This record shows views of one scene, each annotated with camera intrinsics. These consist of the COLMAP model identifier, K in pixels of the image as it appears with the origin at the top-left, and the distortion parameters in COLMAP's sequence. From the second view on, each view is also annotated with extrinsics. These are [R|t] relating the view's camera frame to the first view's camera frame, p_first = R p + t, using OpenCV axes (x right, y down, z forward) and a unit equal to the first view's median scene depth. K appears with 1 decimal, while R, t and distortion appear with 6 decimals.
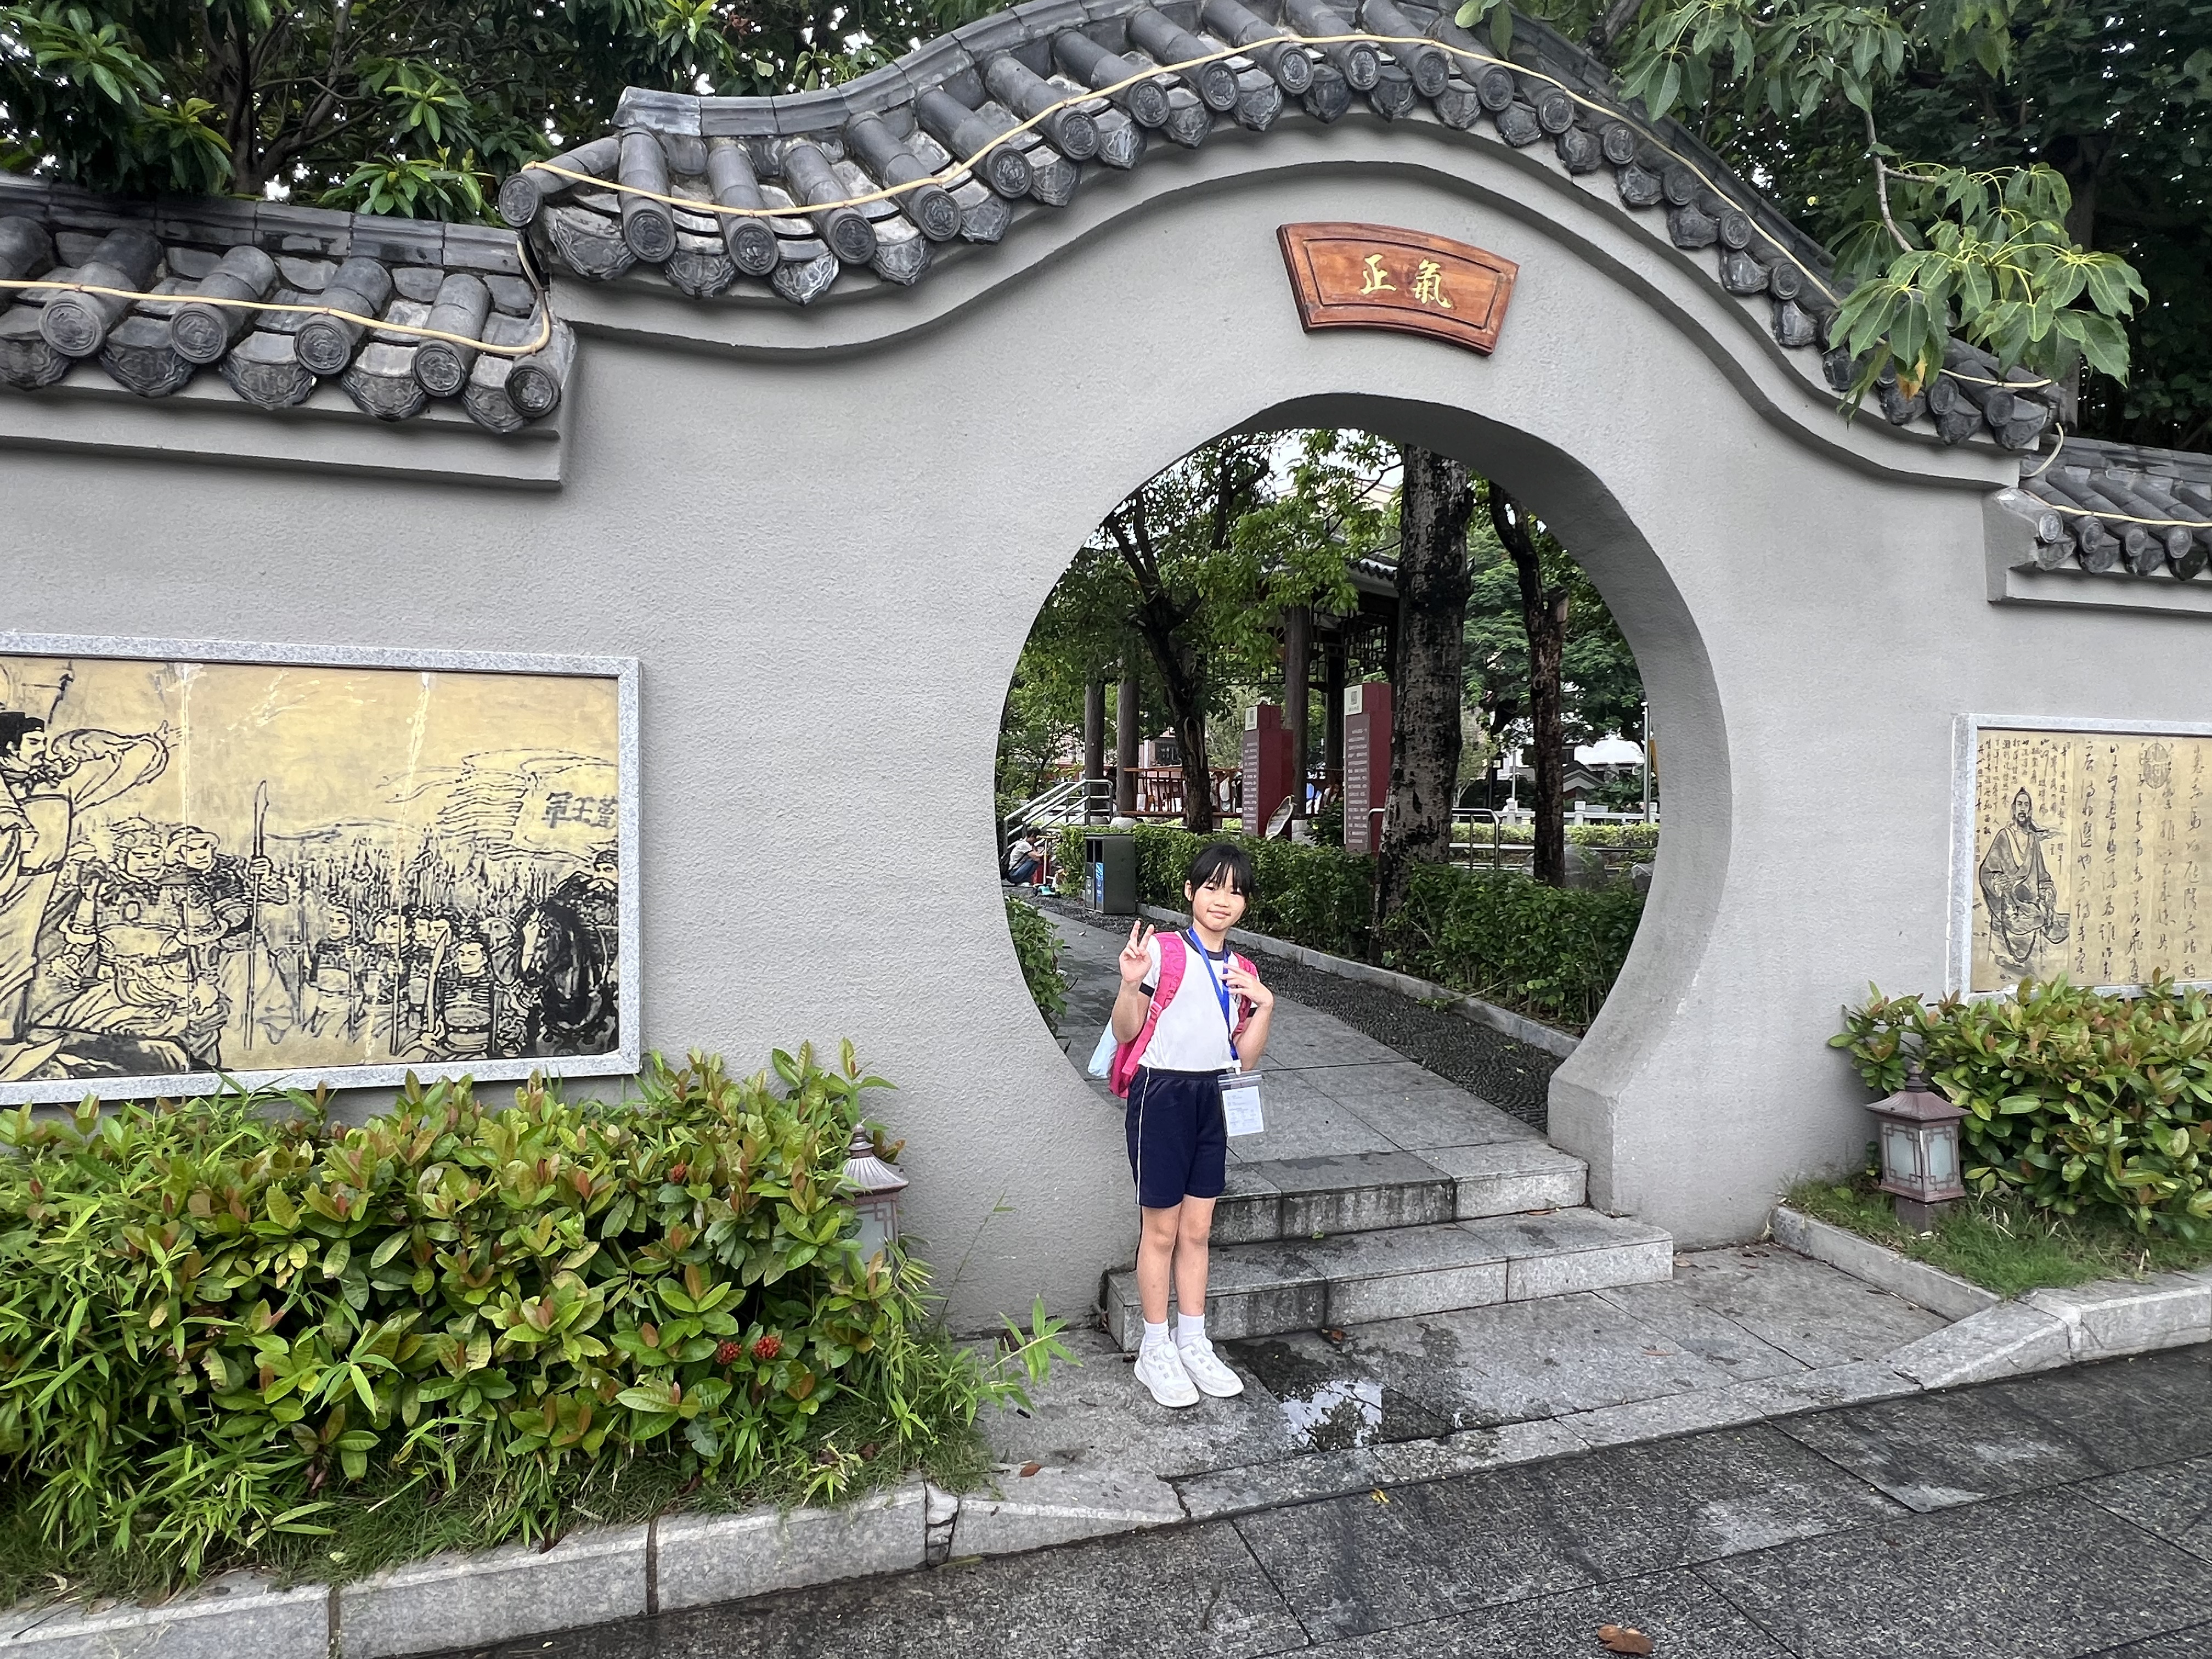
lens RADIAL K [[1155.9, 0, 1105.1], [0, 1155.9, 832.7], [0, 0, 1]] dist [-0.003127, 0.001173]
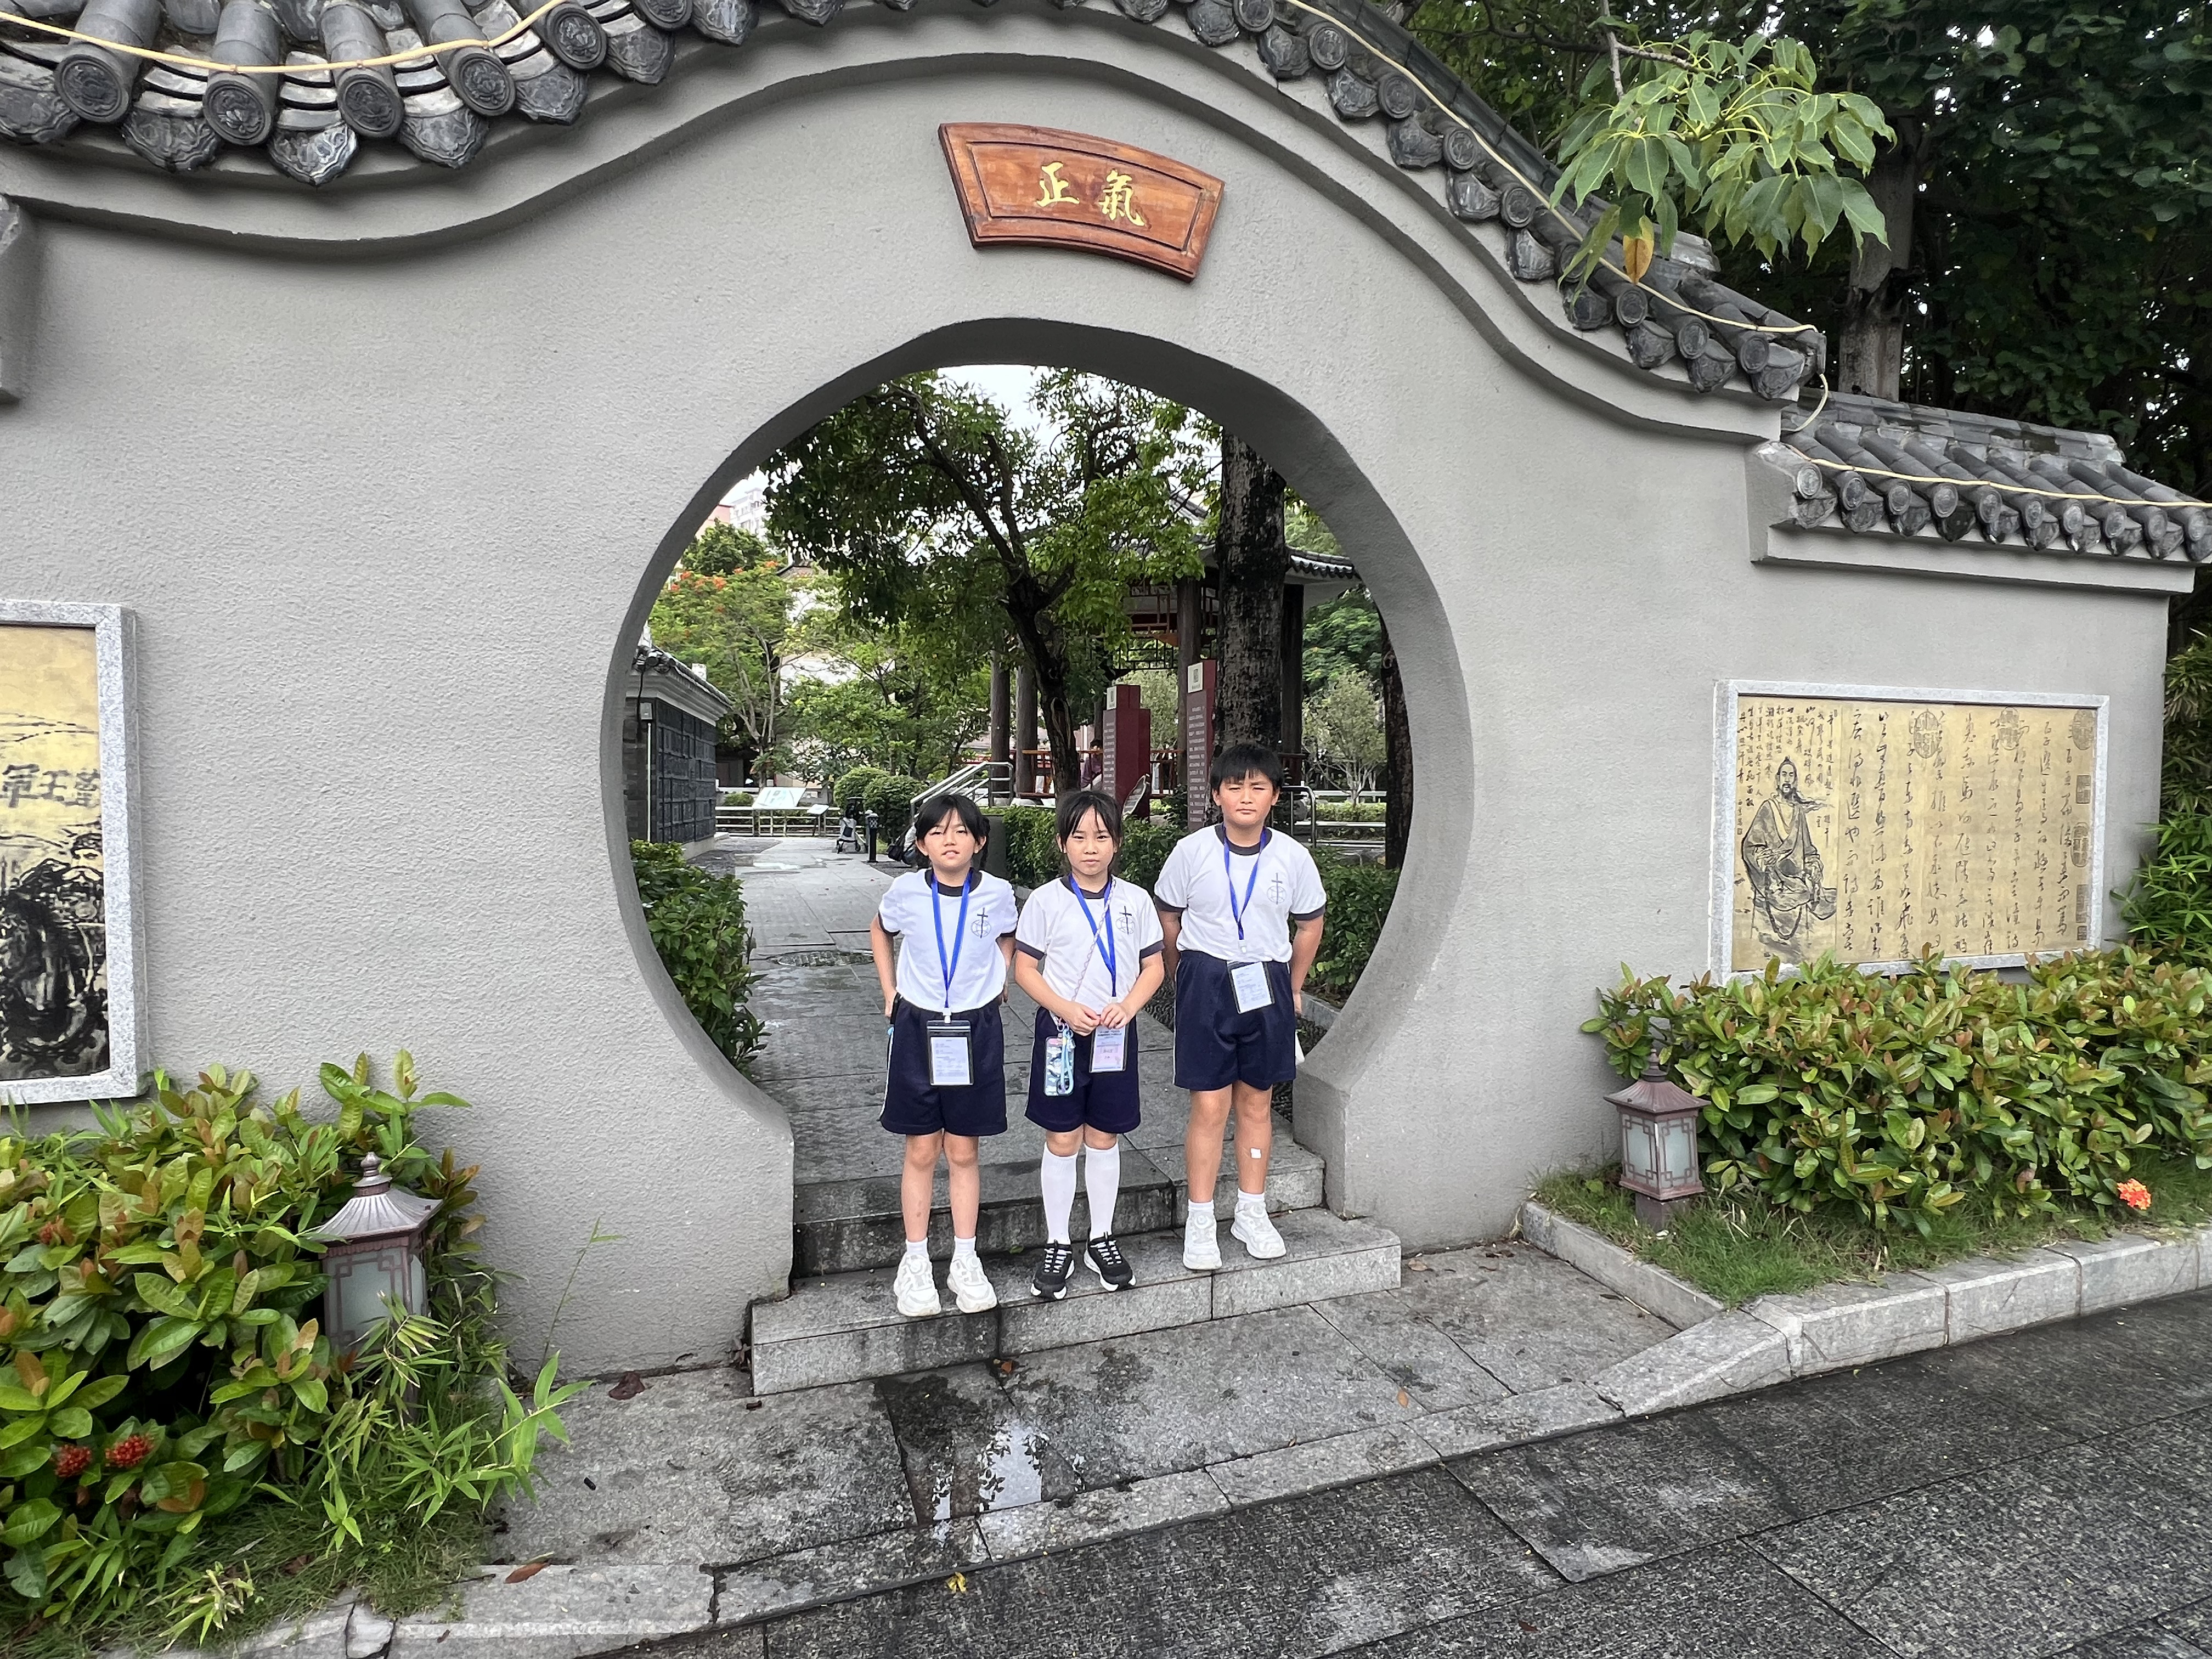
lens RADIAL K [[1099.1, 0, 1106.7], [0, 1099.1, 828.1], [0, 0, 1]] dist [-0.001794, 0.000398]
pose [[0.998962, -0.007570, 0.044908, 0.241778], [0.007028, 0.999901, 0.012217, 0.005817], [-0.044996, -0.011889, 0.998916, 0.146245]]
